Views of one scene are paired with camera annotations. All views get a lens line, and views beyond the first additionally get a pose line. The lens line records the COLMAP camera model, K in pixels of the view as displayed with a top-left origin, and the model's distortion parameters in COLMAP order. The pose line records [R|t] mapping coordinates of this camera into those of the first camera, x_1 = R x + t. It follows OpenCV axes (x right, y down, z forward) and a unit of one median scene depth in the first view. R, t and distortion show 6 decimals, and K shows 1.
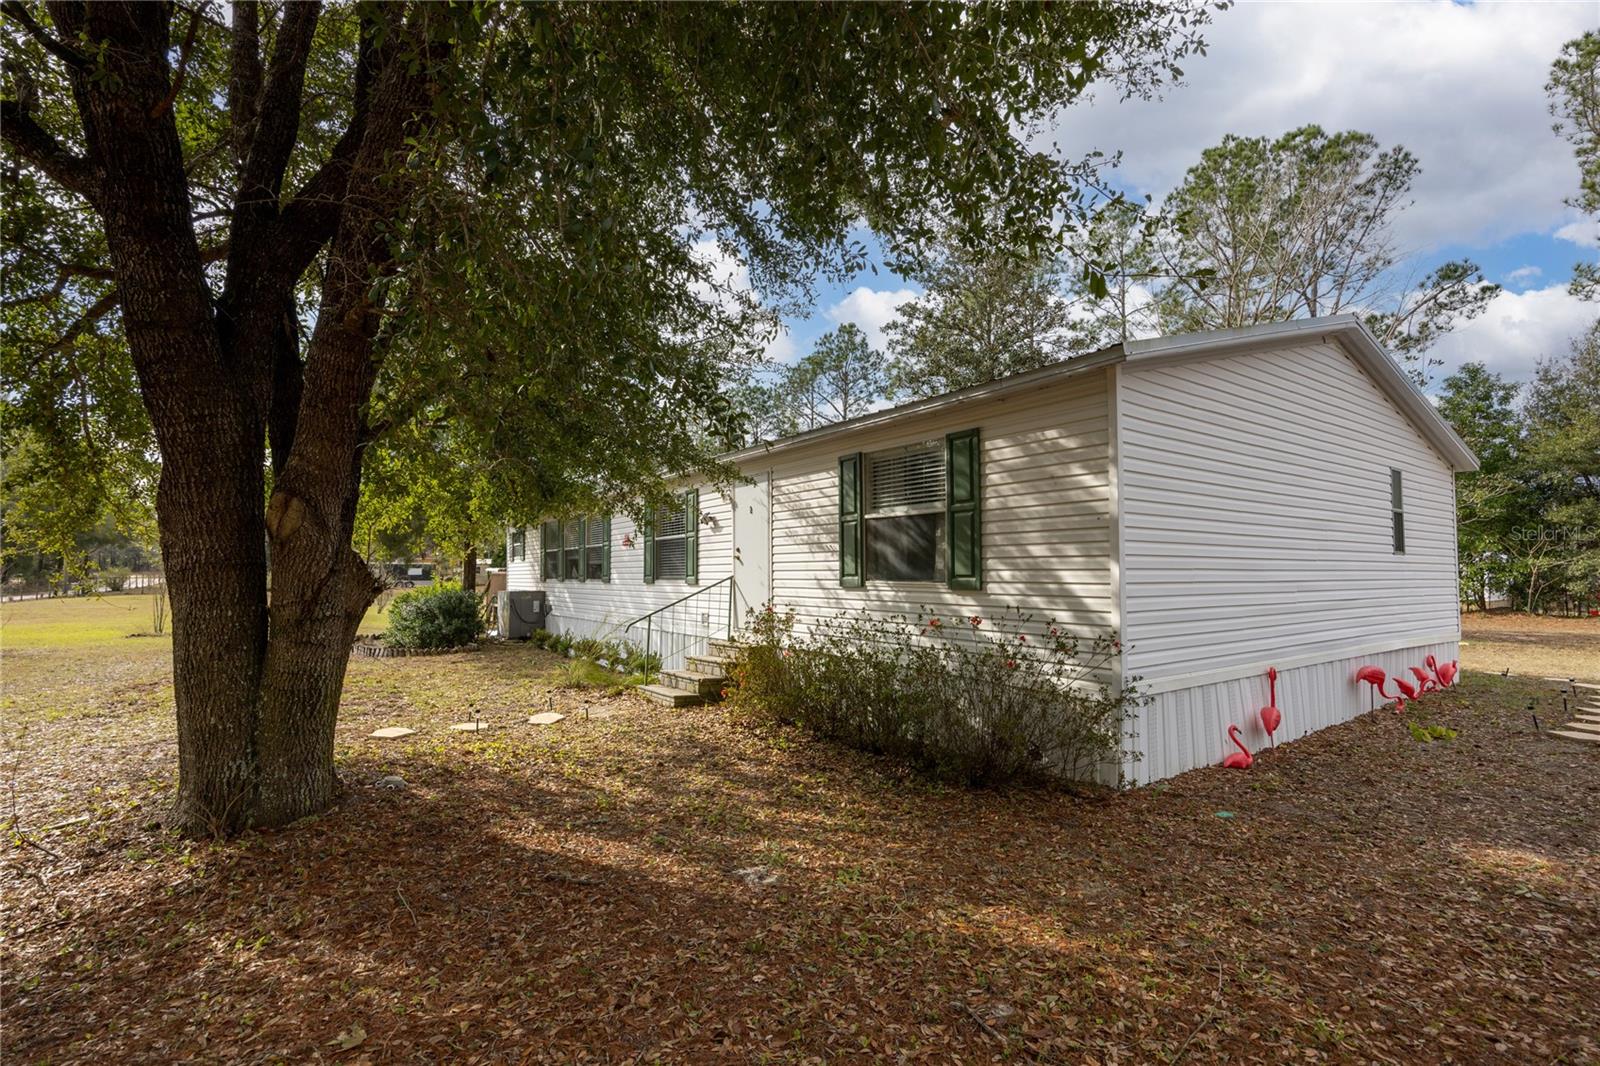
lens RADIAL K [[742.0, 0, 802.0], [0, 742.0, 531.1], [0, 0, 1]] dist [-0.000067, -0.000001]
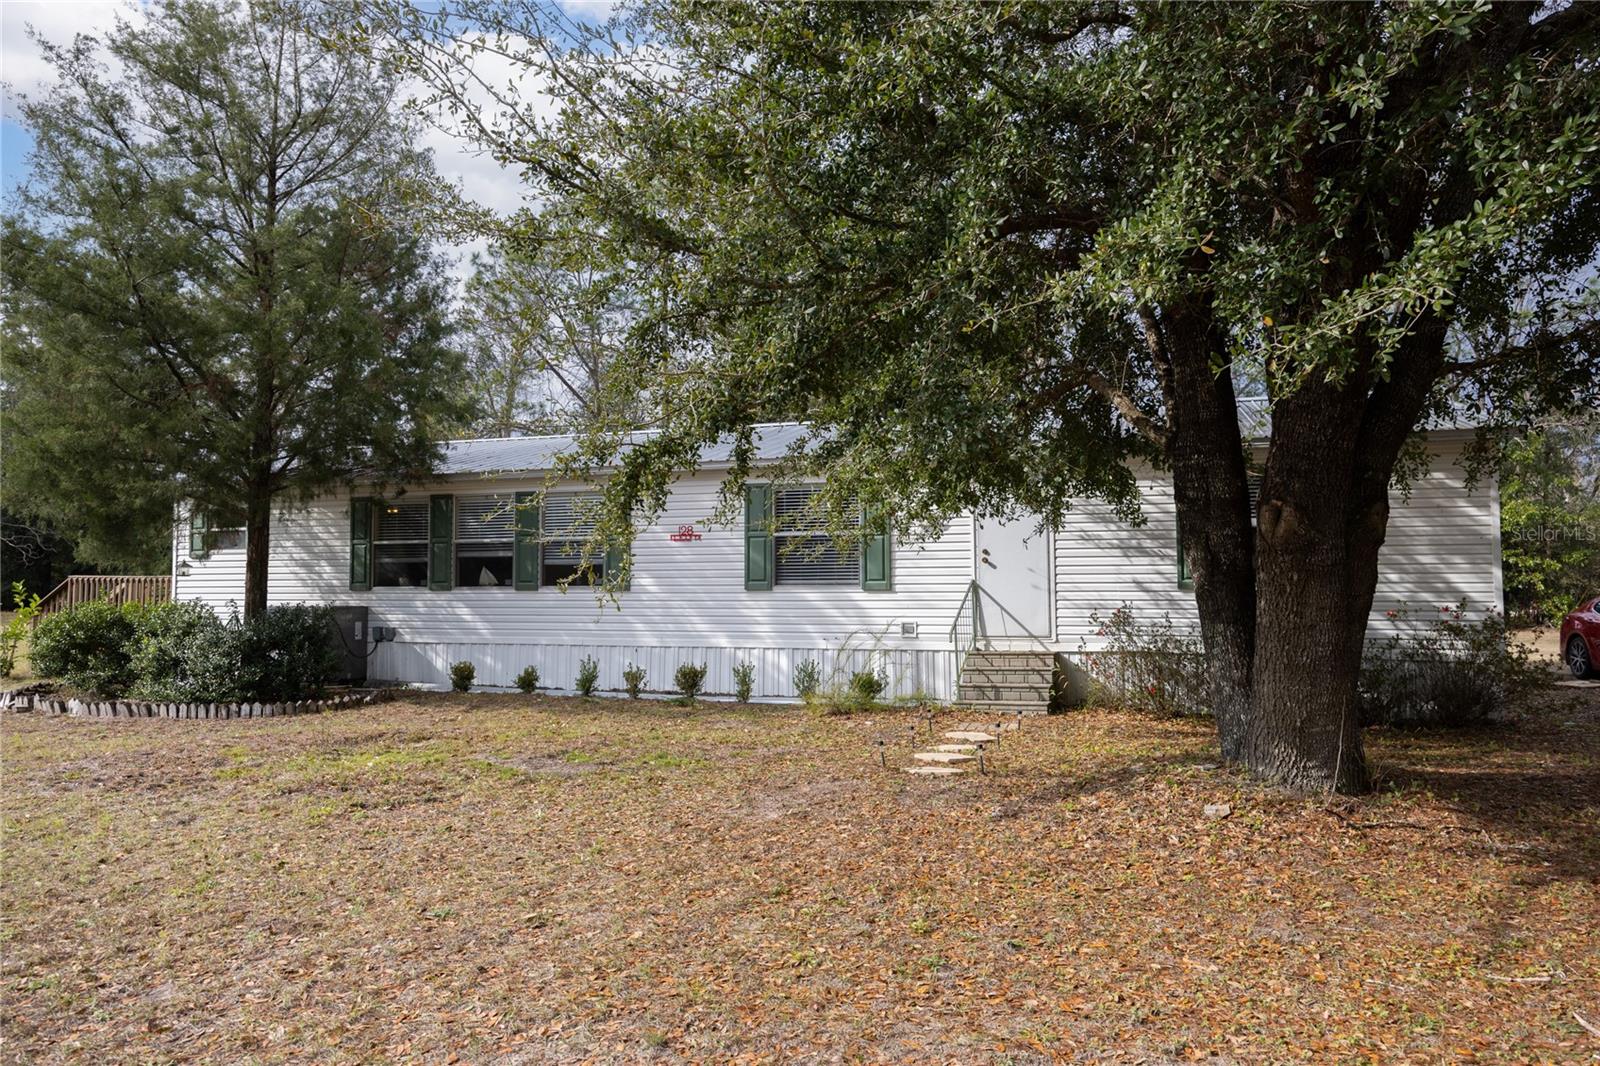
lens RADIAL K [[1061.8, 0, 799.5], [0, 1061.8, 523.4], [0, 0, 1]] dist [-0.025445, 0.000912]
pose [[0.803794, 0.033930, 0.593939, -1.482885], [-0.034799, 0.999344, -0.009996, 0.016494], [-0.593889, -0.012634, 0.804448, 0.105537]]
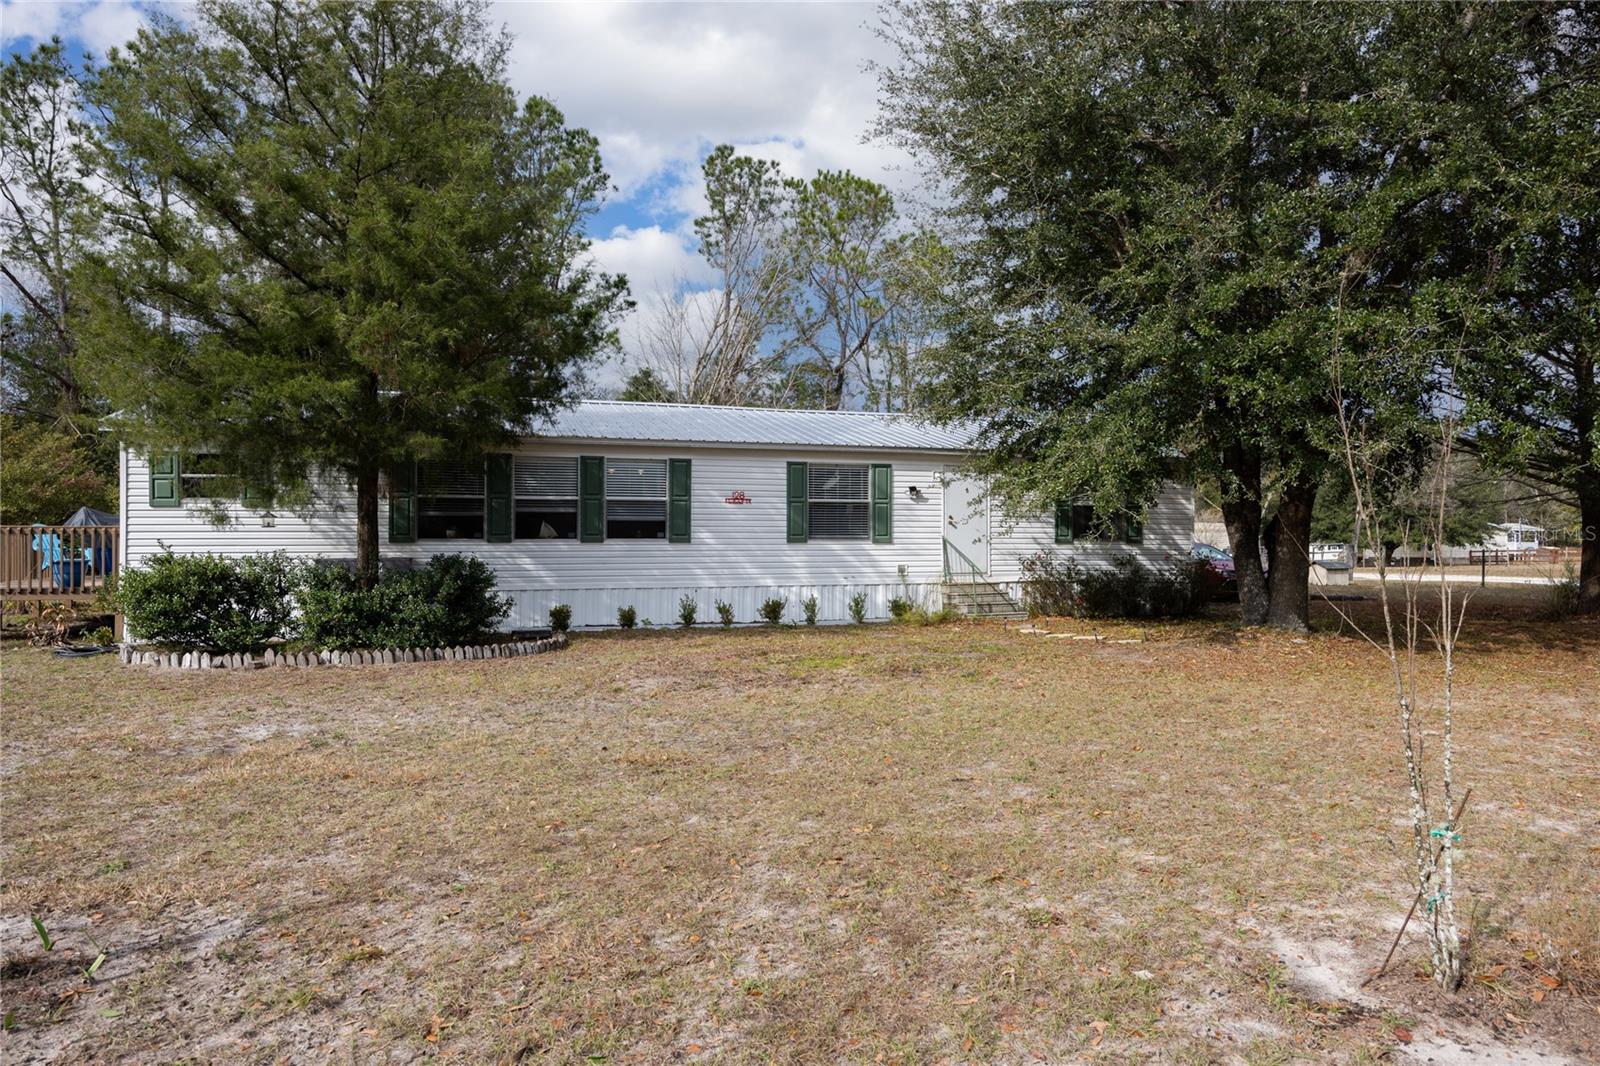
lens RADIAL K [[1061.8, 0, 798.8], [0, 1061.8, 537.2], [0, 0, 1]] dist [-0.025445, 0.000912]
pose [[0.262800, 0.001852, 0.964849, -2.915596], [-0.062688, 0.997918, 0.015159, 0.070652], [-0.962812, -0.064468, 0.262369, 1.051644]]
